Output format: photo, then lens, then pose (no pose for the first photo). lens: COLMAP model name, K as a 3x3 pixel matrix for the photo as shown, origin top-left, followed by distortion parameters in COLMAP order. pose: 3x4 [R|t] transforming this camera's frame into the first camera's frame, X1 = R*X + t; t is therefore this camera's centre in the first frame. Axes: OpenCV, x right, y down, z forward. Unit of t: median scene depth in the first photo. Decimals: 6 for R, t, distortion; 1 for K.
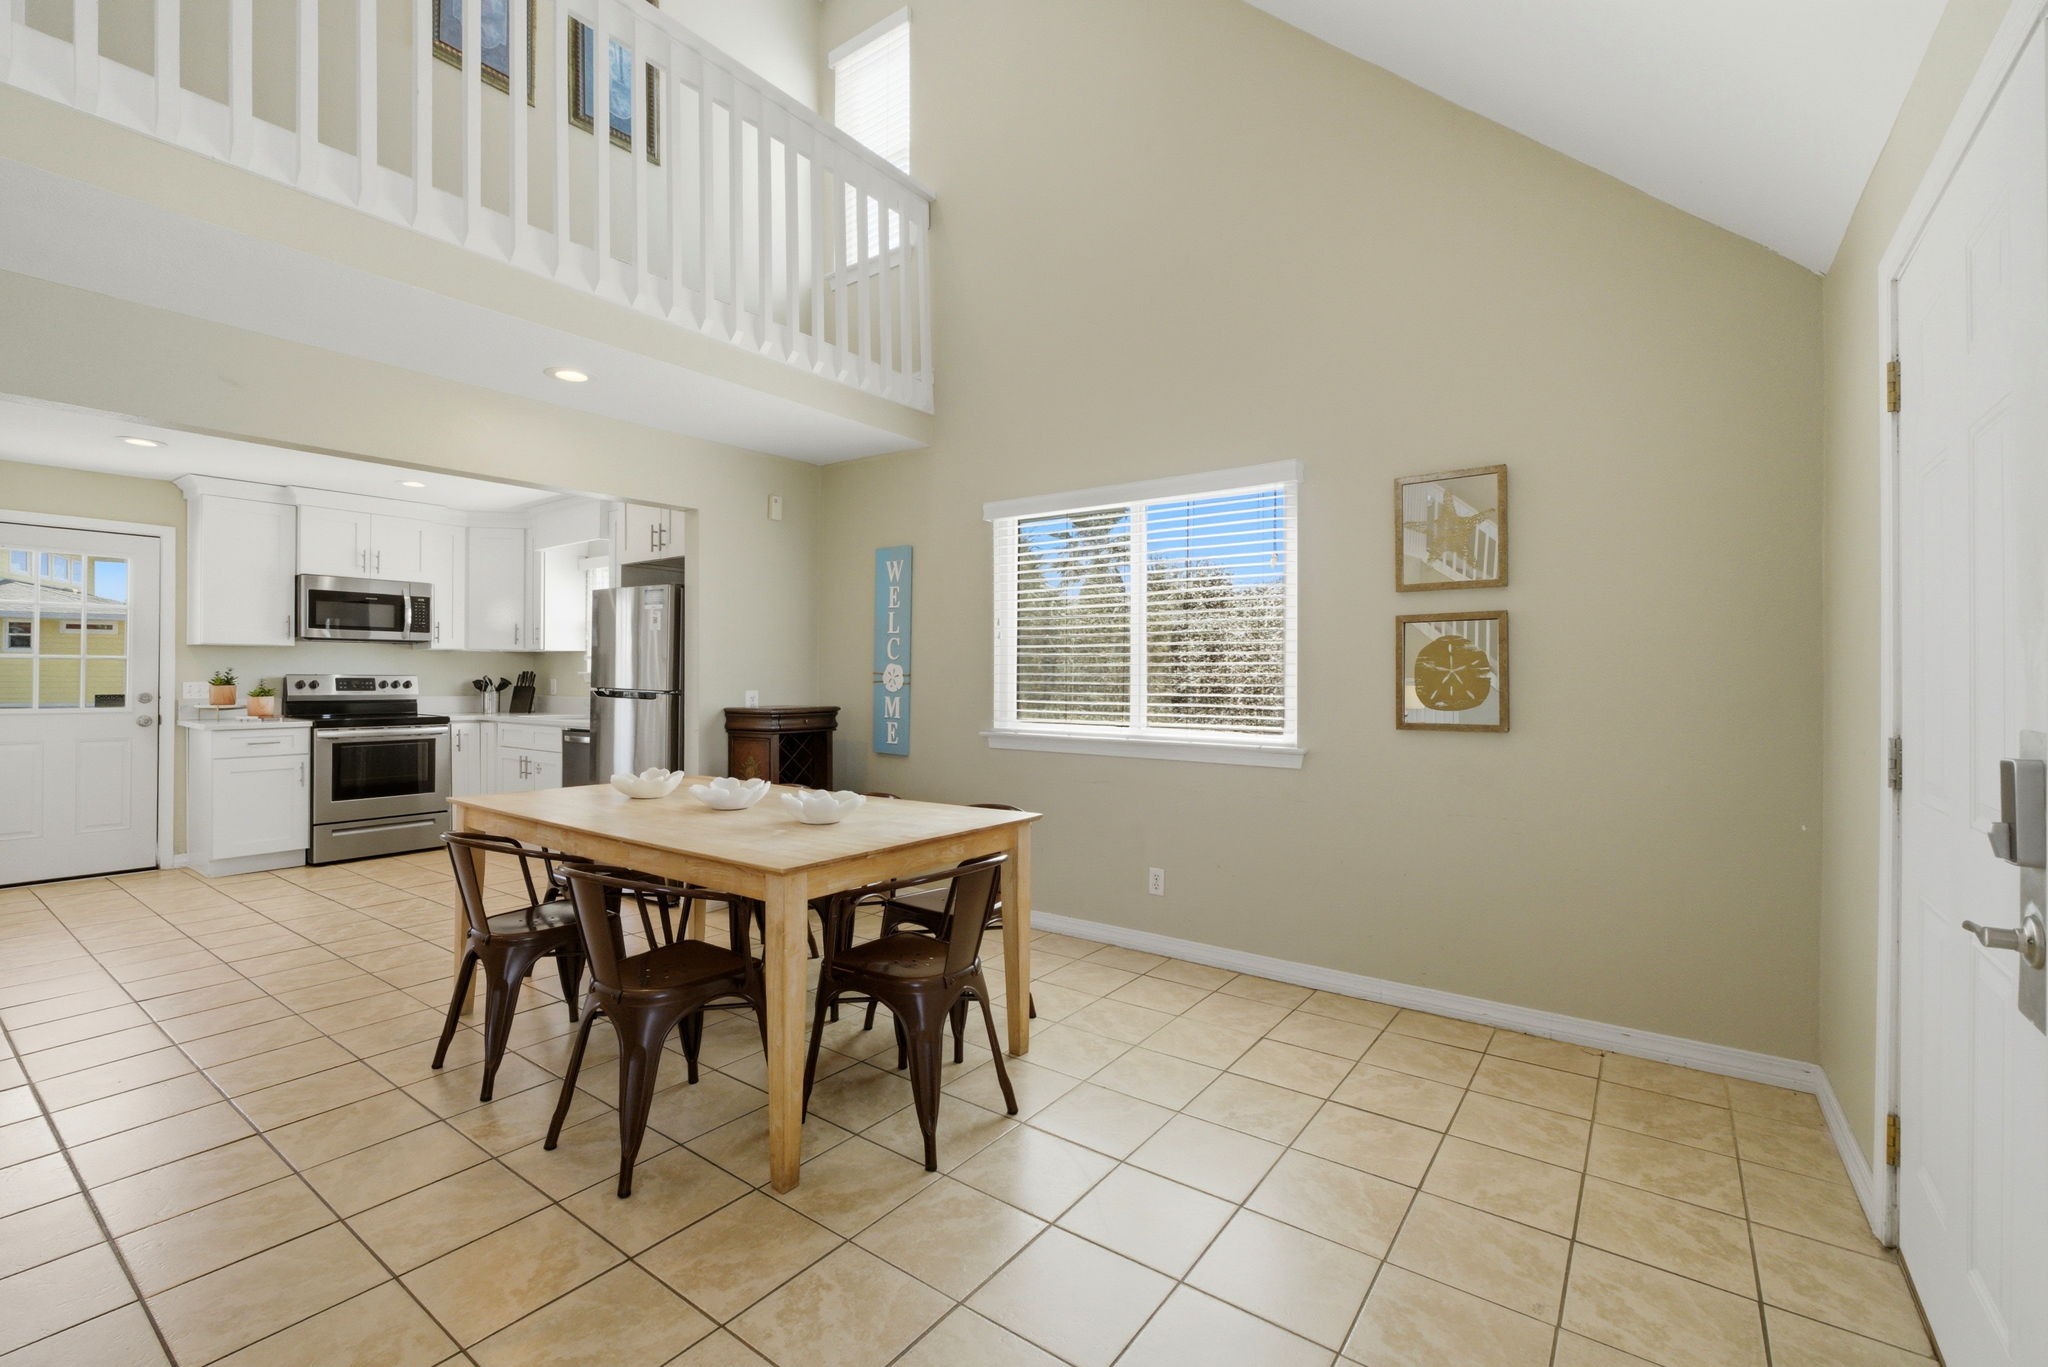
lens RADIAL K [[872.5, 0, 1023.4], [0, 872.5, 675.6], [0, 0, 1]] dist [-0.011337, 0.003928]
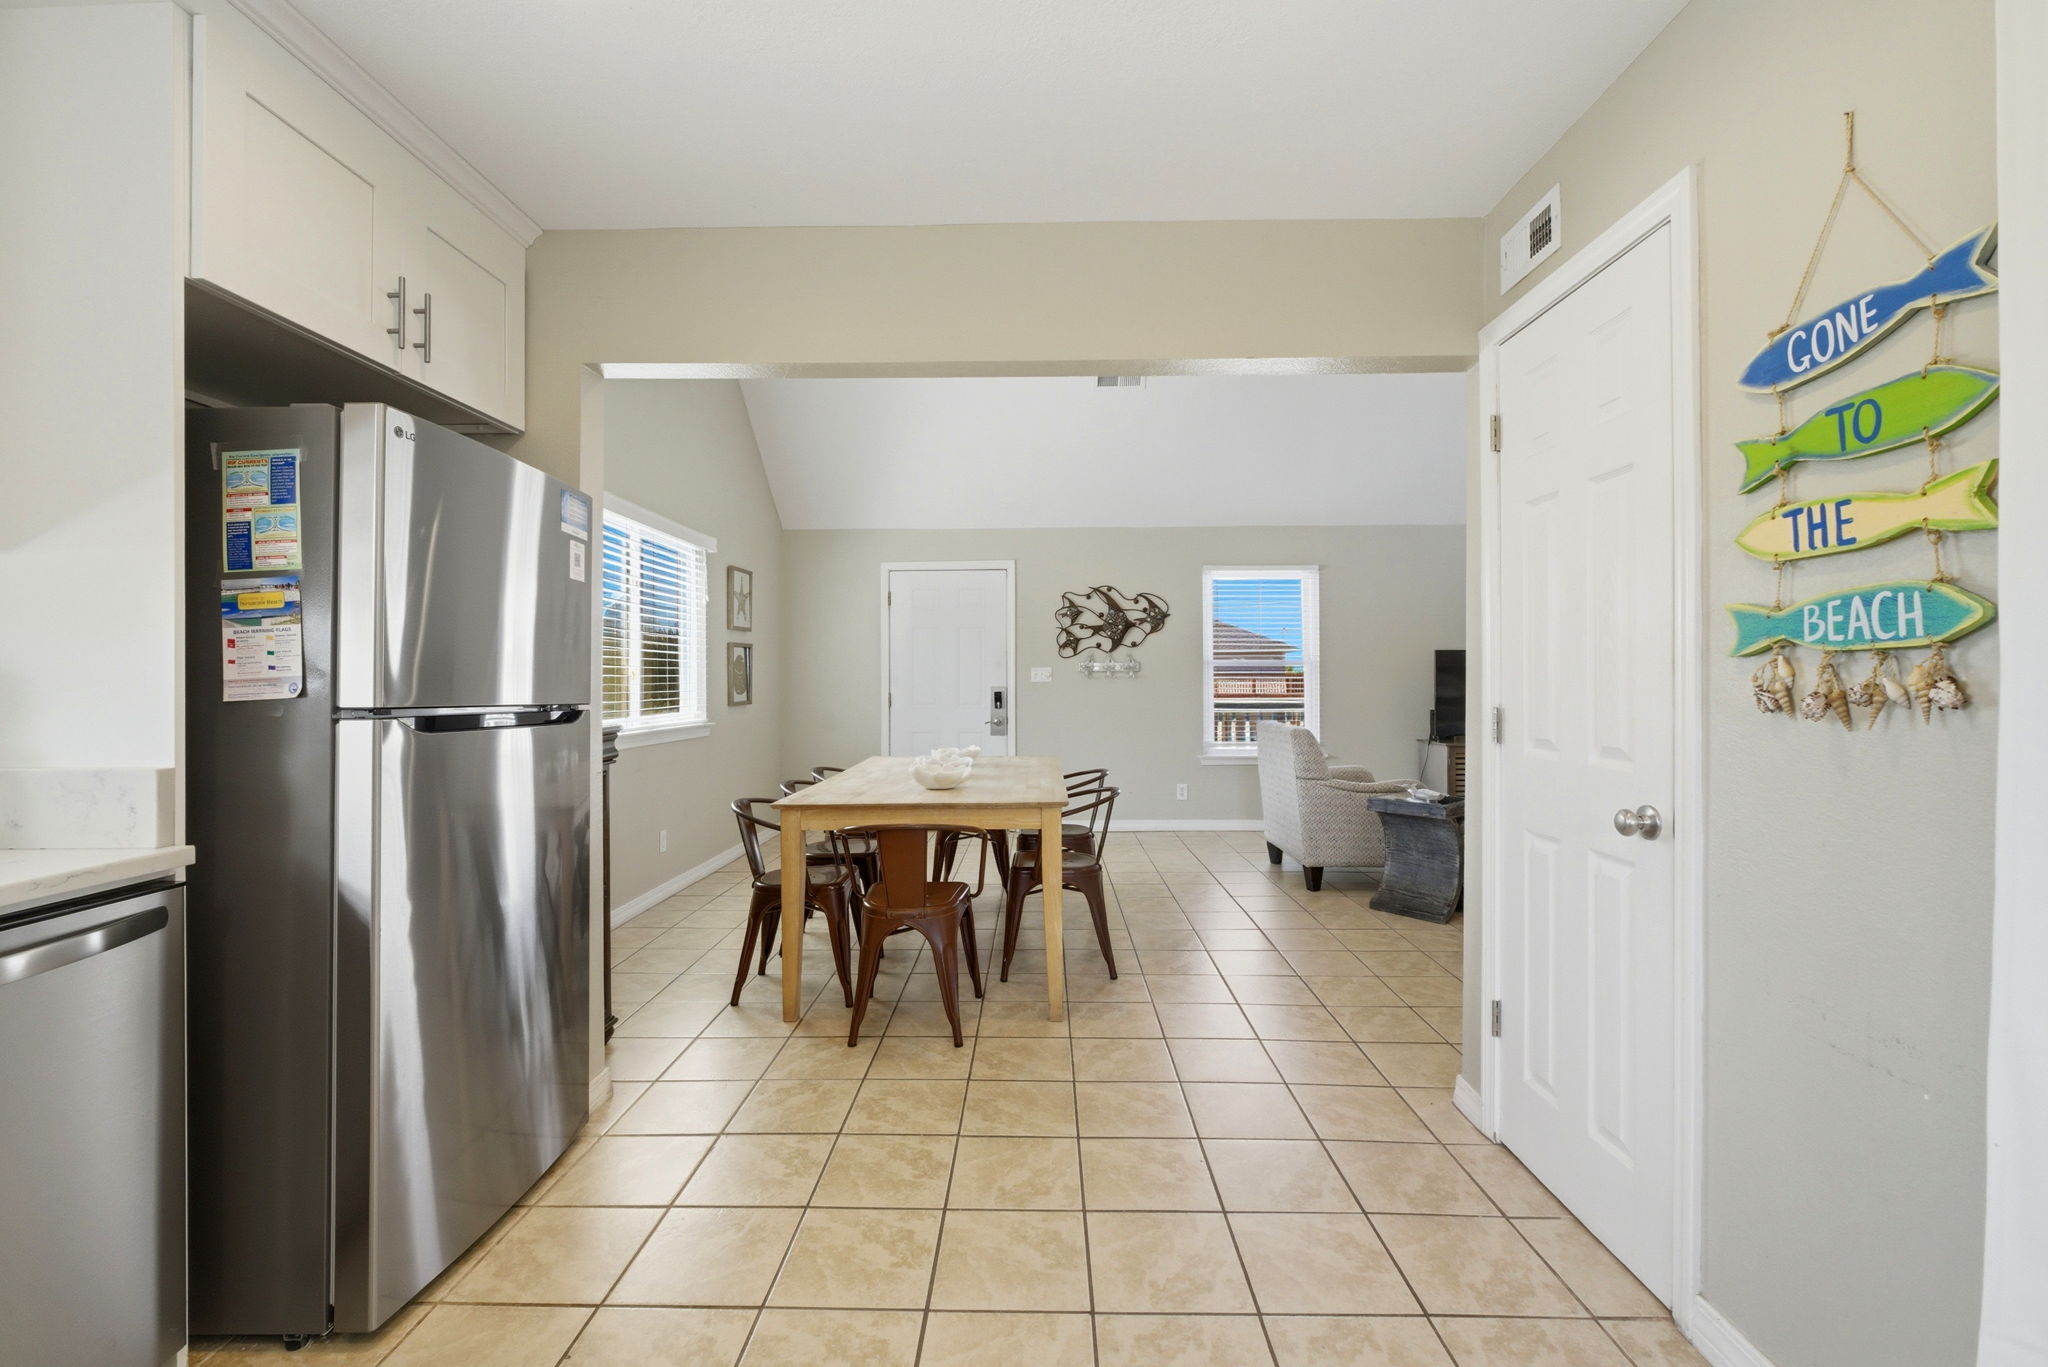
lens RADIAL K [[872.5, 0, 1026.5], [0, 872.5, 674.0], [0, 0, 1]] dist [-0.011337, 0.003928]
pose [[-0.575664, 0.002917, 0.817681, -0.811919], [-0.001033, 0.999990, -0.004295, 0.001468], [-0.817686, -0.003317, -0.575656, 0.904256]]
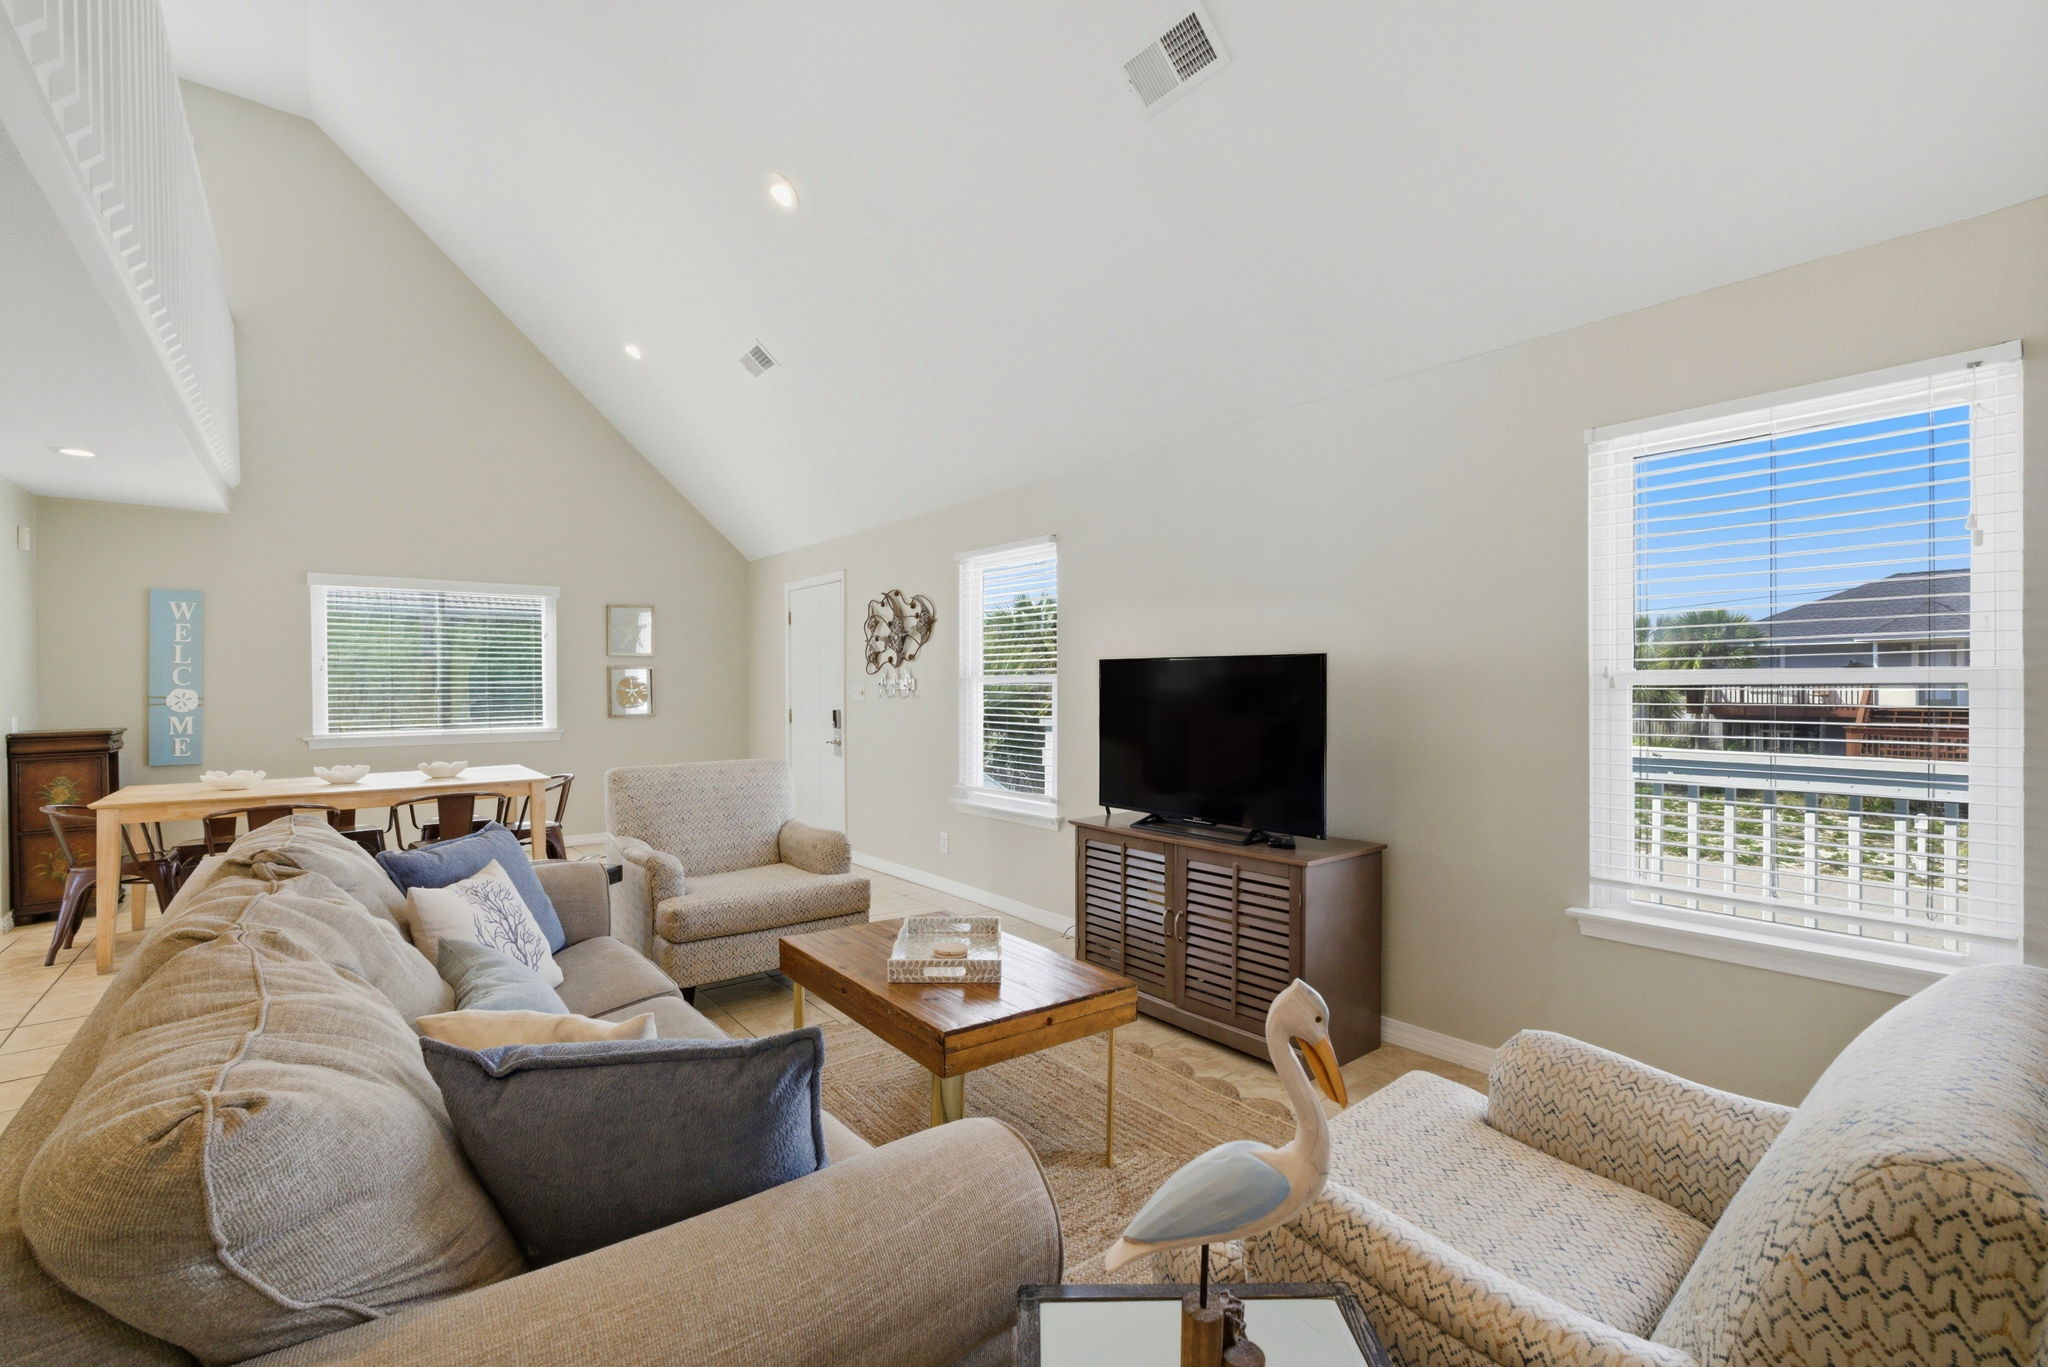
lens RADIAL K [[902.3, 0, 1033.8], [0, 902.3, 678.9], [0, 0, 1]] dist [-0.018831, 0.004025]
pose [[0.258676, -0.004519, 0.965954, -0.879632], [0.002091, 0.999989, 0.004118, -0.025639], [-0.965962, 0.000954, 0.258683, -0.371500]]
